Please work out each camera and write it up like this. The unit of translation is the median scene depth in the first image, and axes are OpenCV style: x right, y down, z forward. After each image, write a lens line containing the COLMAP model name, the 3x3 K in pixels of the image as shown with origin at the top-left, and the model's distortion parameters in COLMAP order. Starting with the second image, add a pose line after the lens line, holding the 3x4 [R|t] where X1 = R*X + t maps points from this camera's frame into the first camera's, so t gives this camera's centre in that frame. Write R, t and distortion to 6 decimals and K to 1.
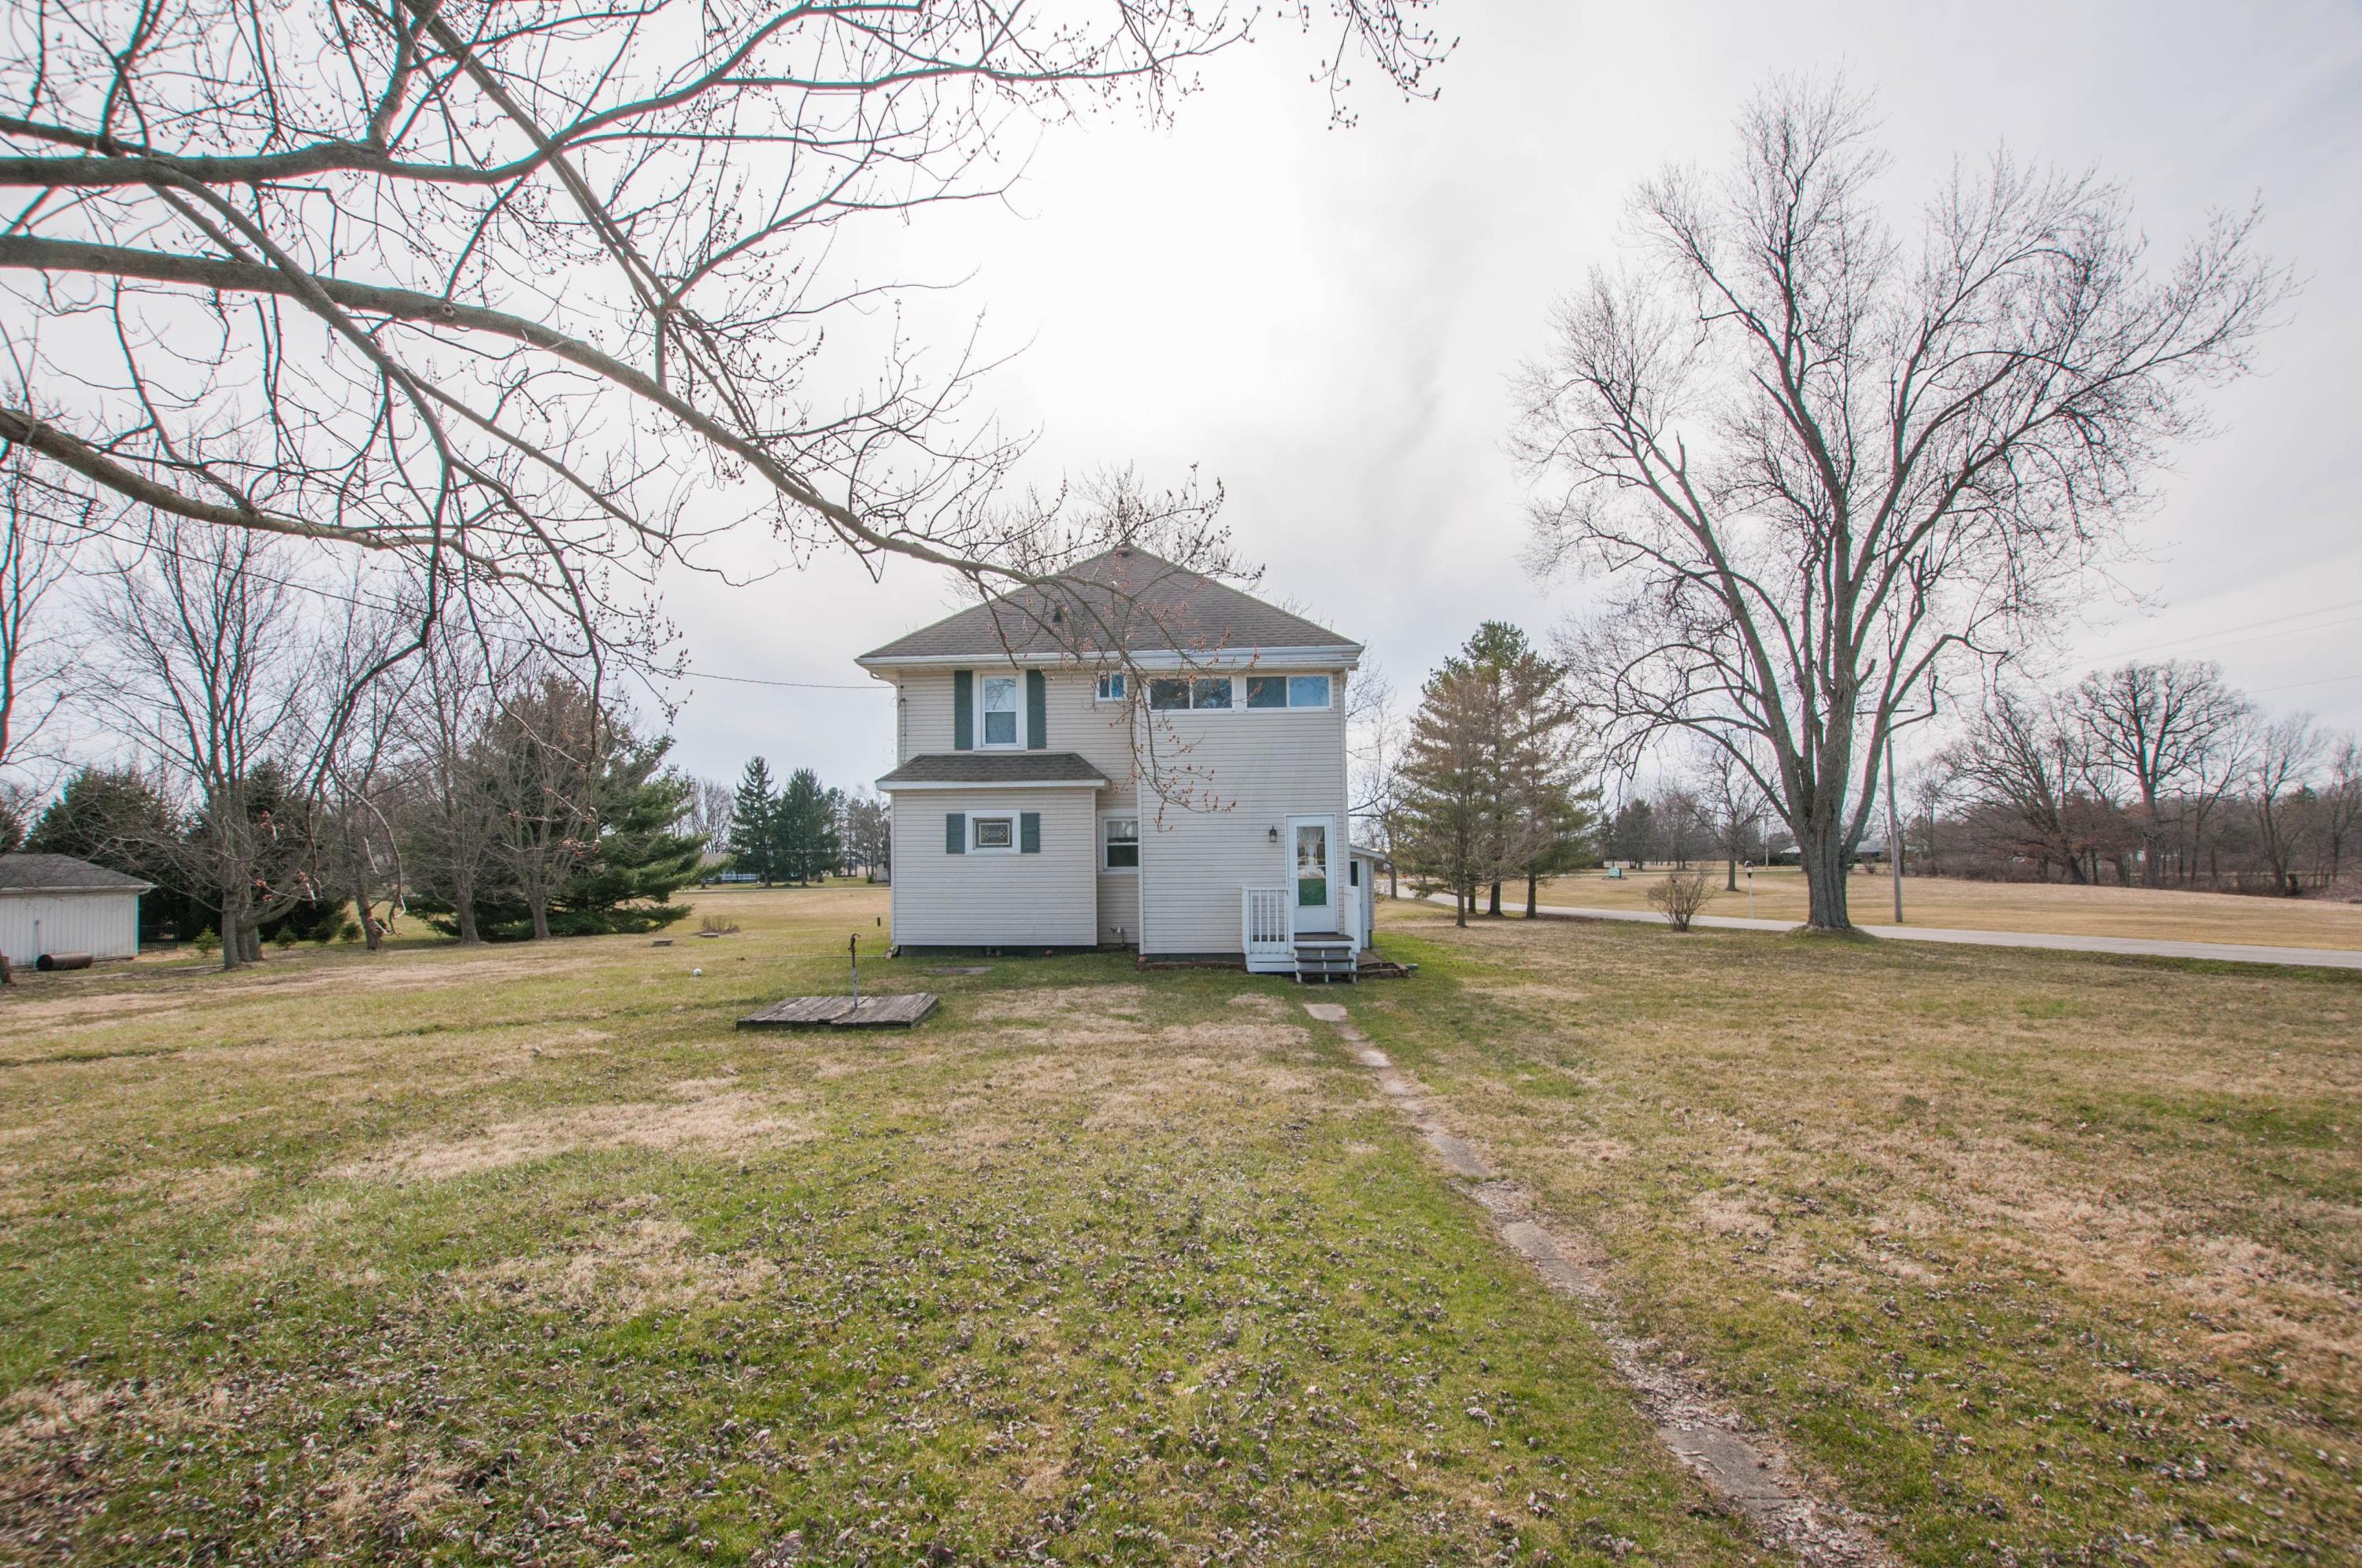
lens RADIAL K [[1066.4, 0, 1189.8], [0, 1066.4, 839.2], [0, 0, 1]] dist [-0.029094, 0.003870]
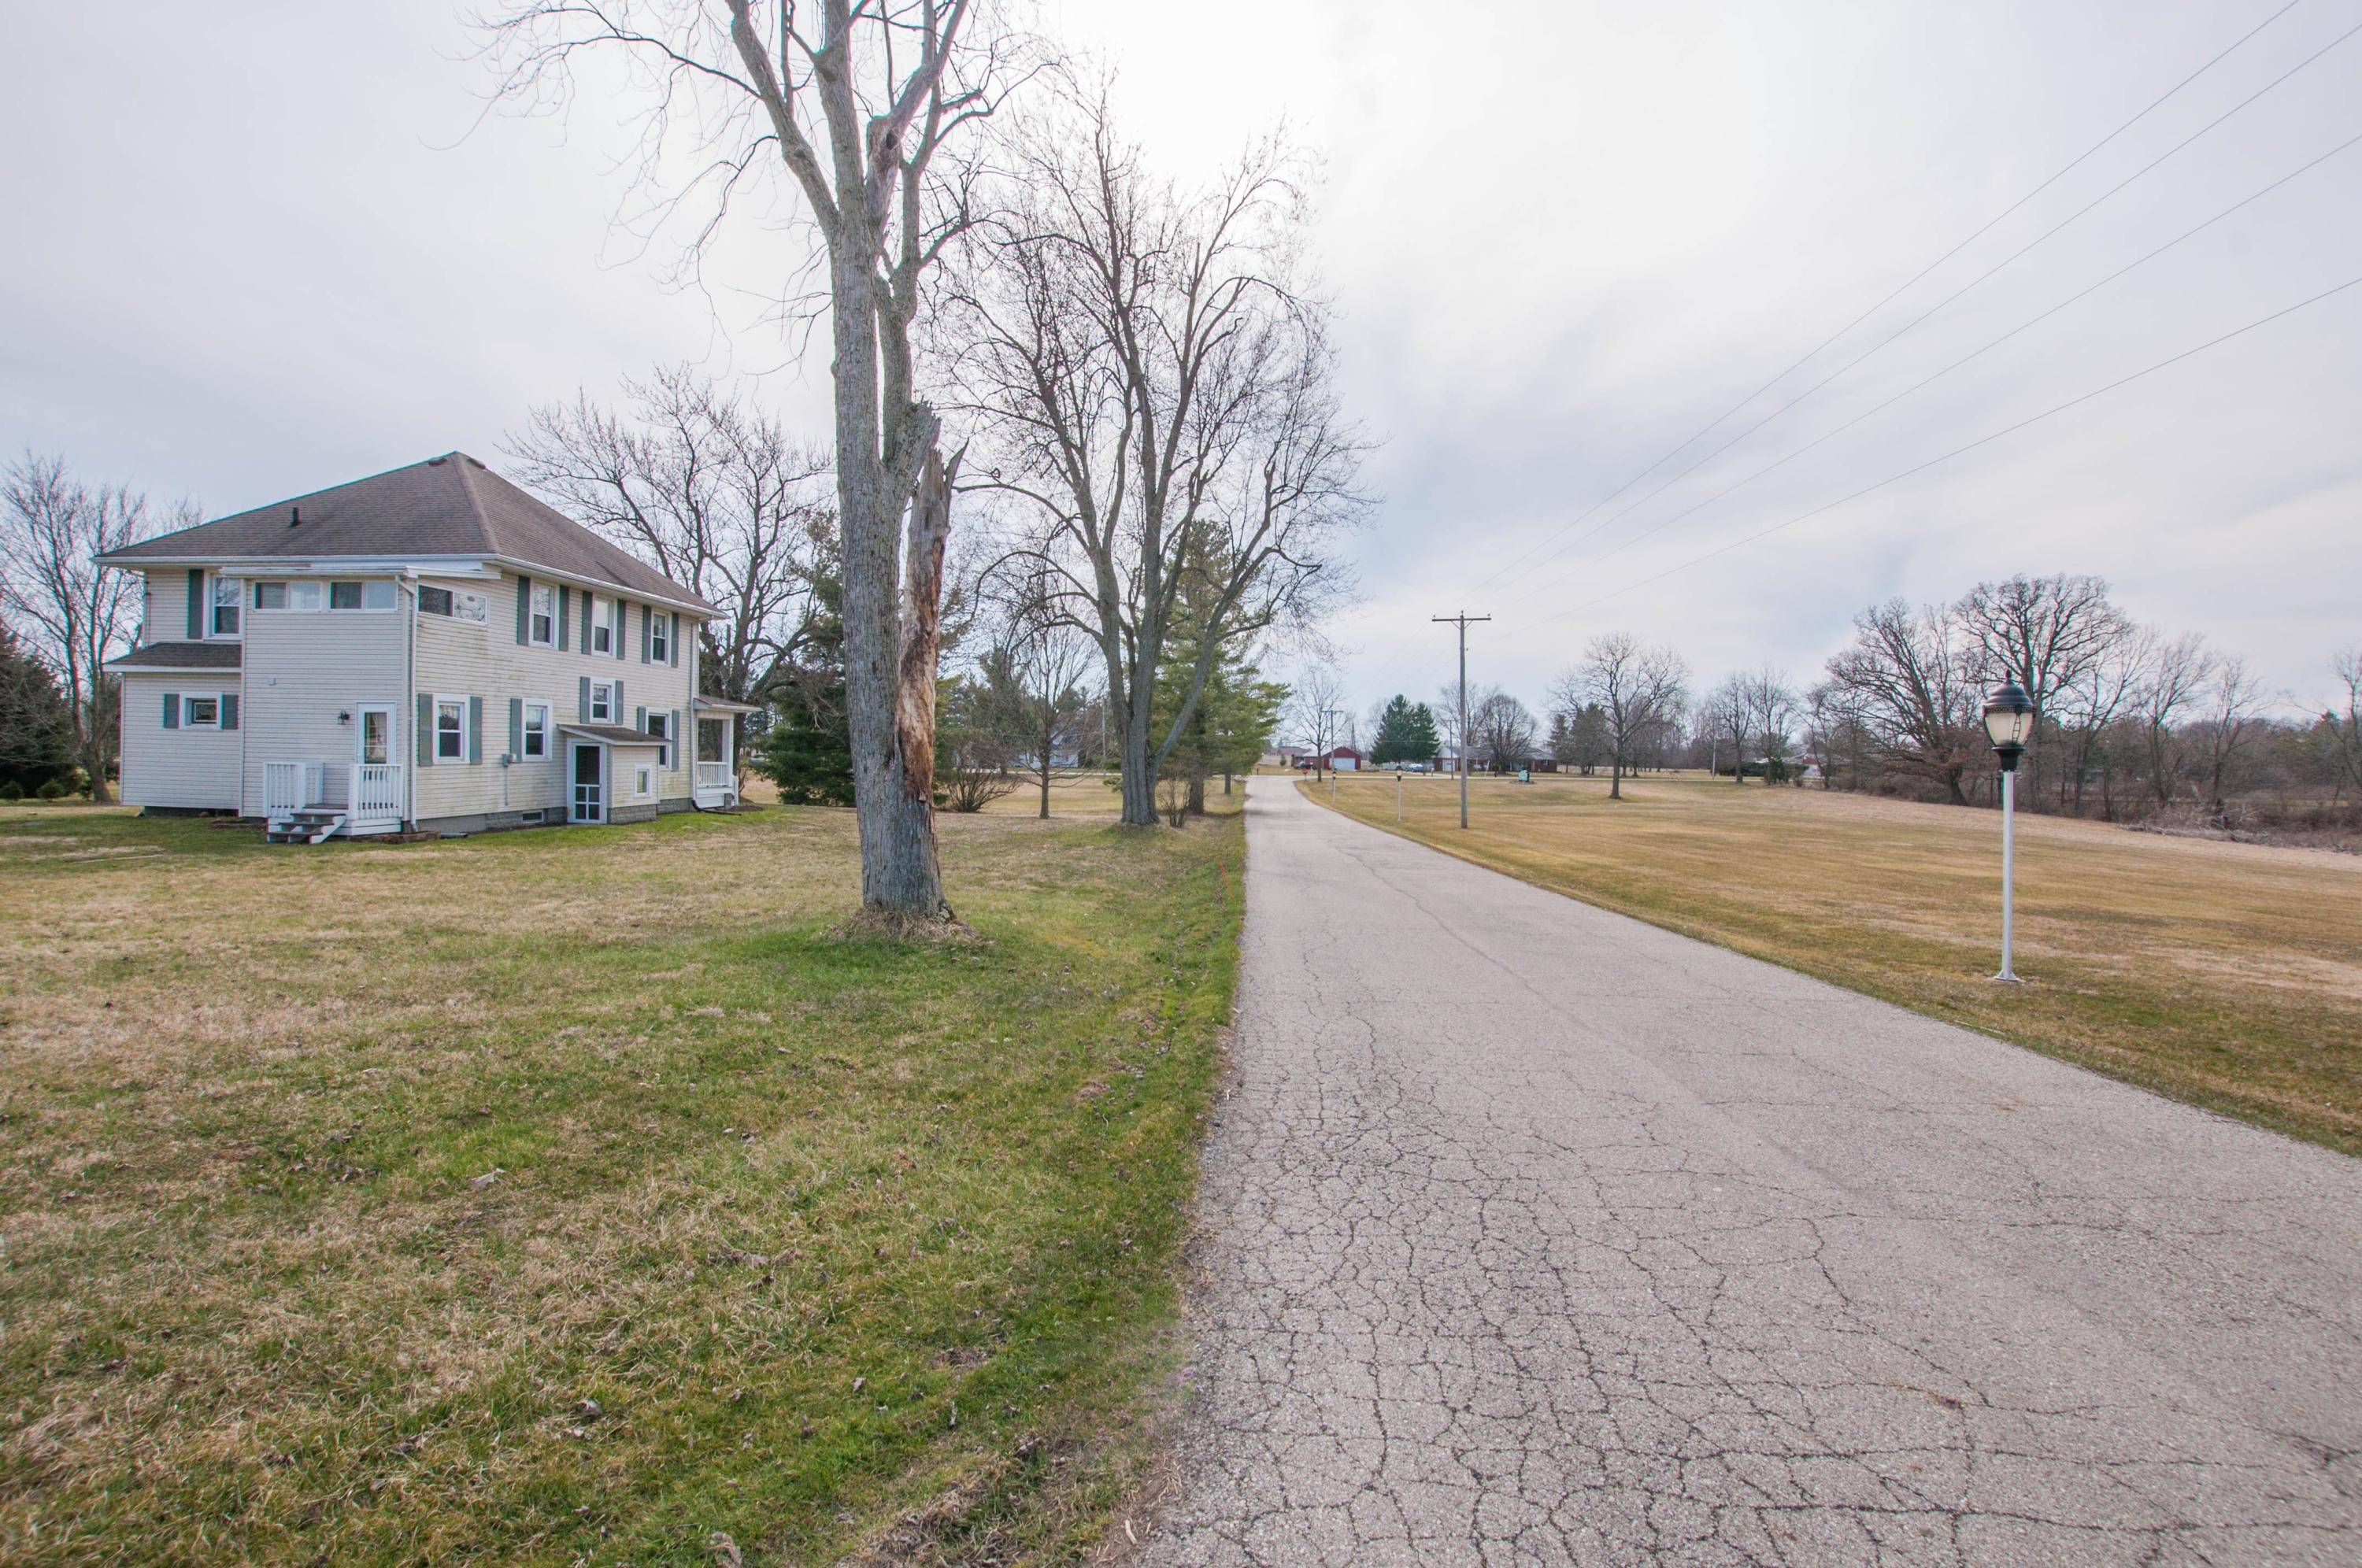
lens RADIAL K [[1066.4, 0, 1165.5], [0, 1066.4, 766.7], [0, 0, 1]] dist [-0.029094, 0.003870]
pose [[0.998864, 0.028753, -0.037987, 0.400862], [-0.027500, 0.999073, 0.033107, -0.005423], [0.038904, -0.032025, 0.998730, -0.042725]]
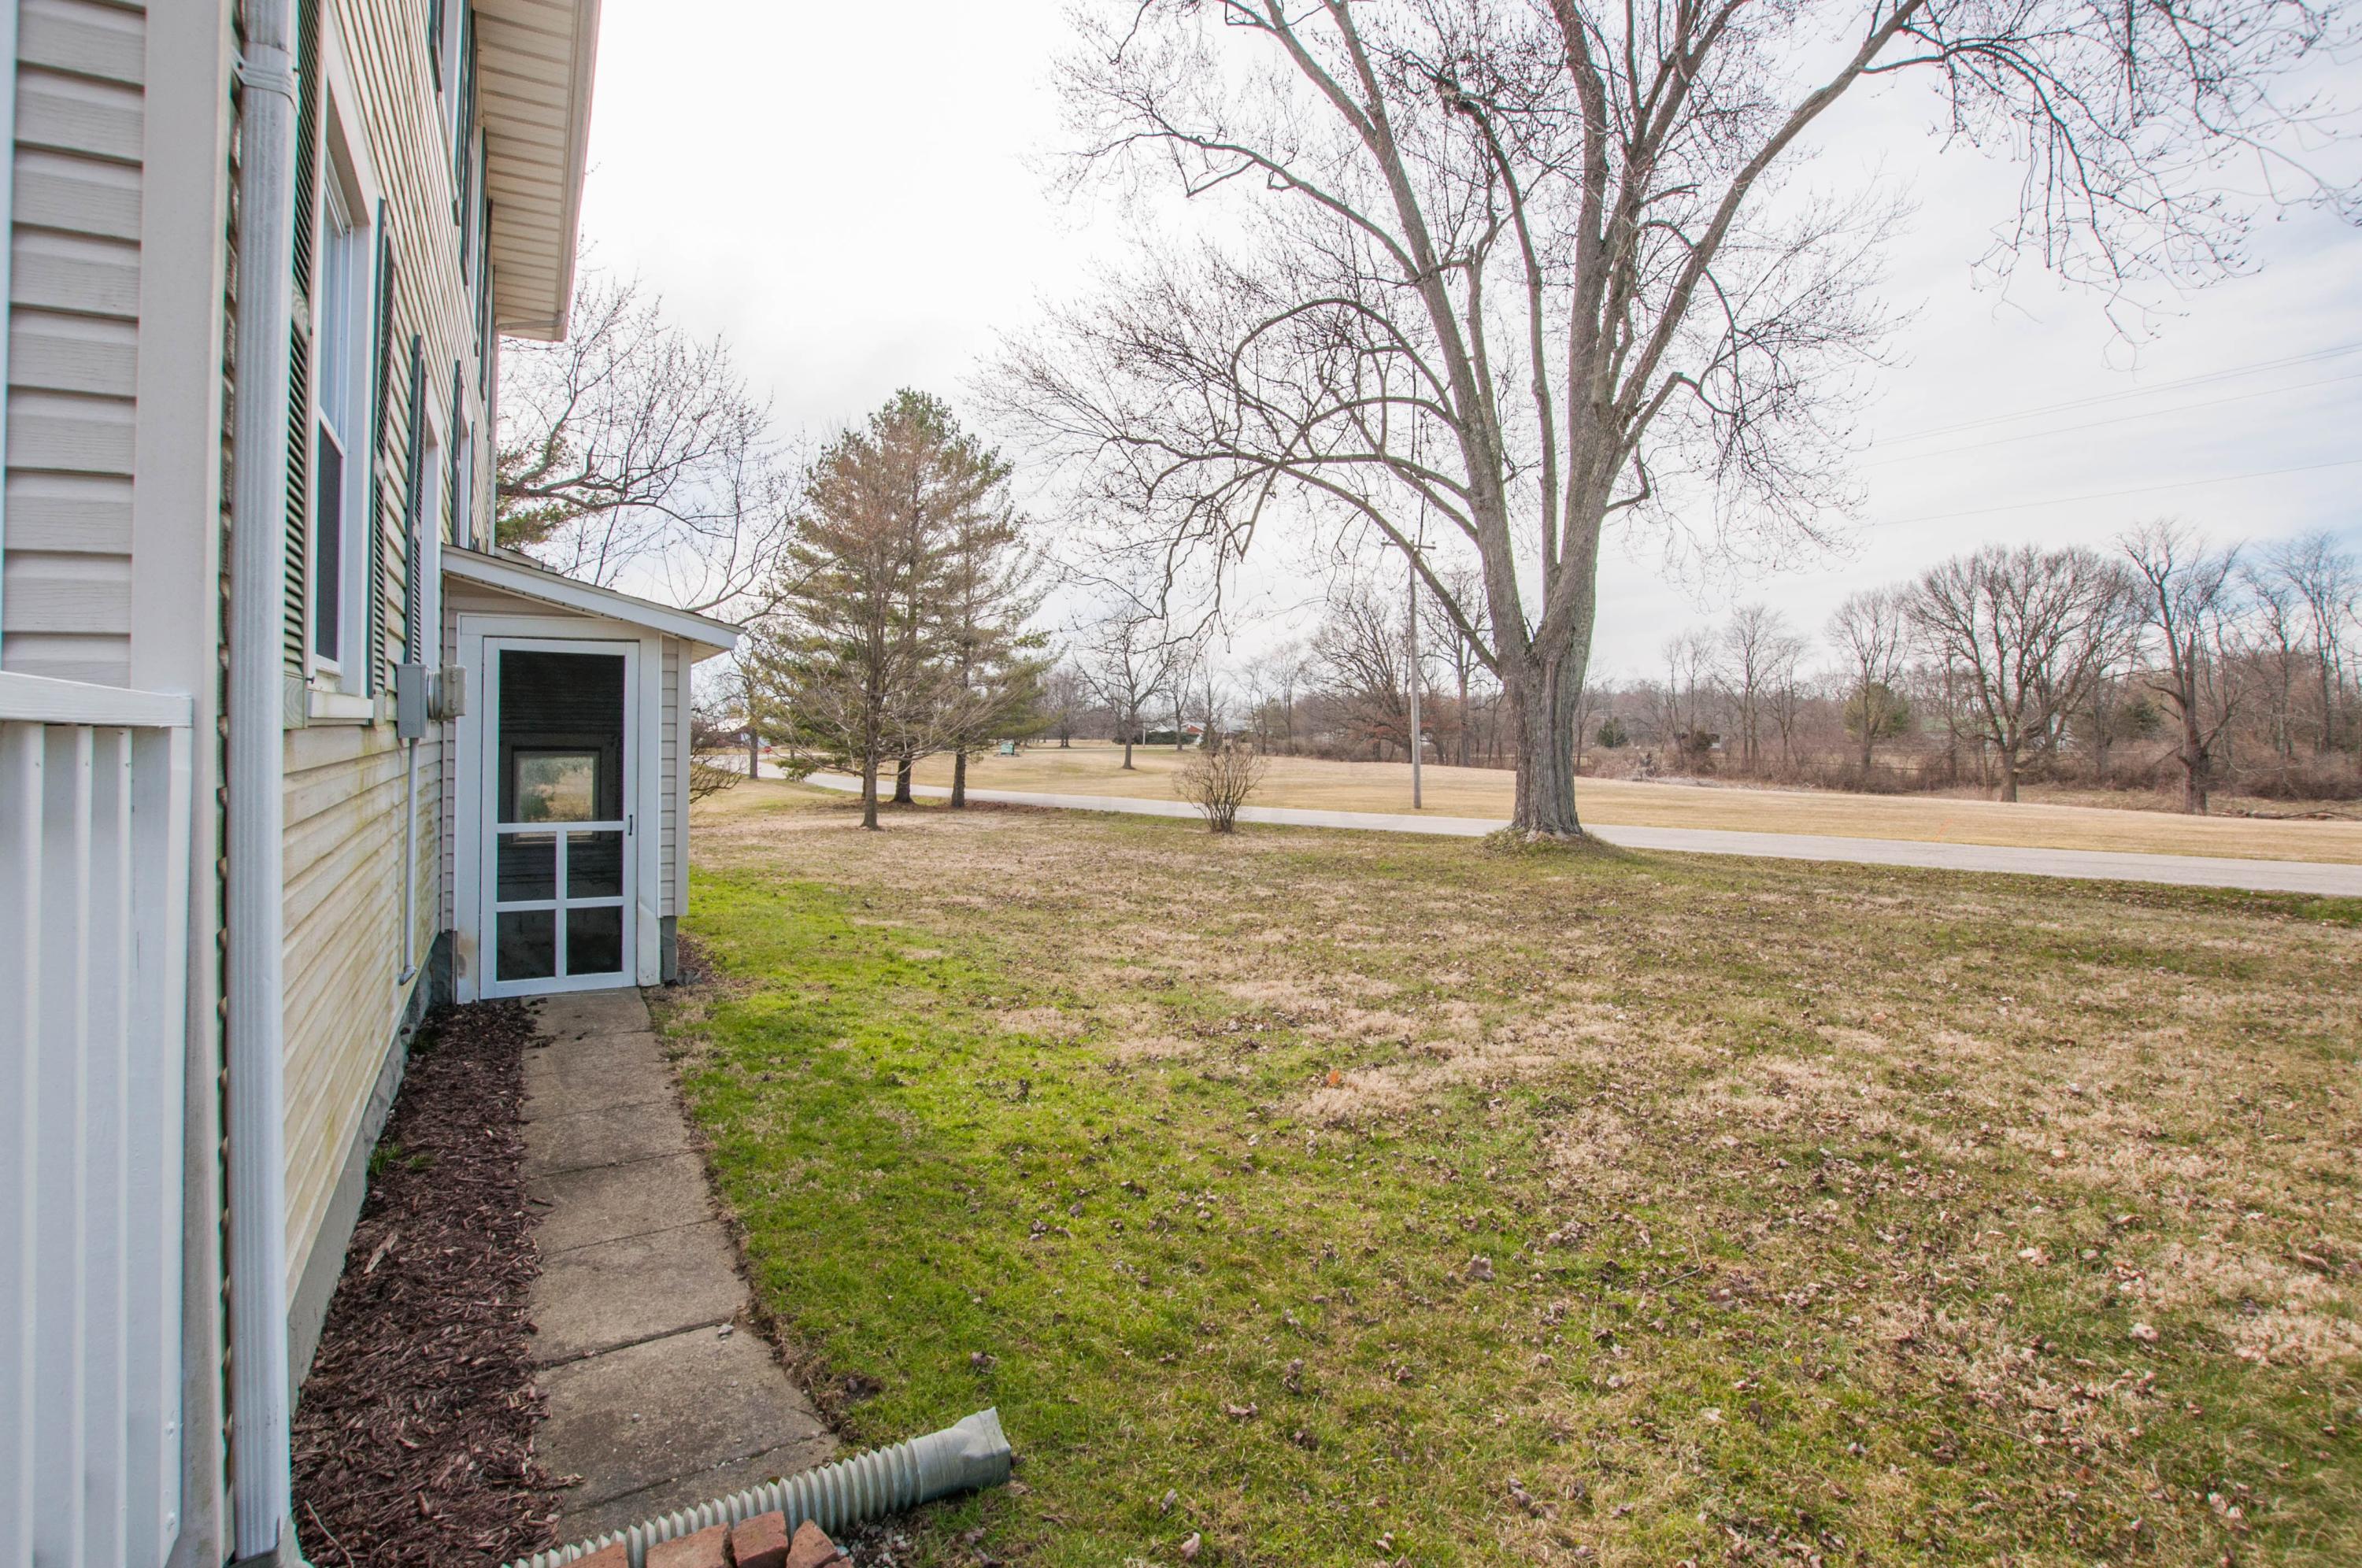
lens RADIAL K [[1066.4, 0, 1170.3], [0, 1066.4, 706.2], [0, 0, 1]] dist [-0.029094, 0.003870]
pose [[0.846701, 0.031707, 0.531124, 0.069334], [-0.026346, 0.999497, -0.017669, 0.017239], [-0.531417, 0.000967, 0.847110, 0.357091]]
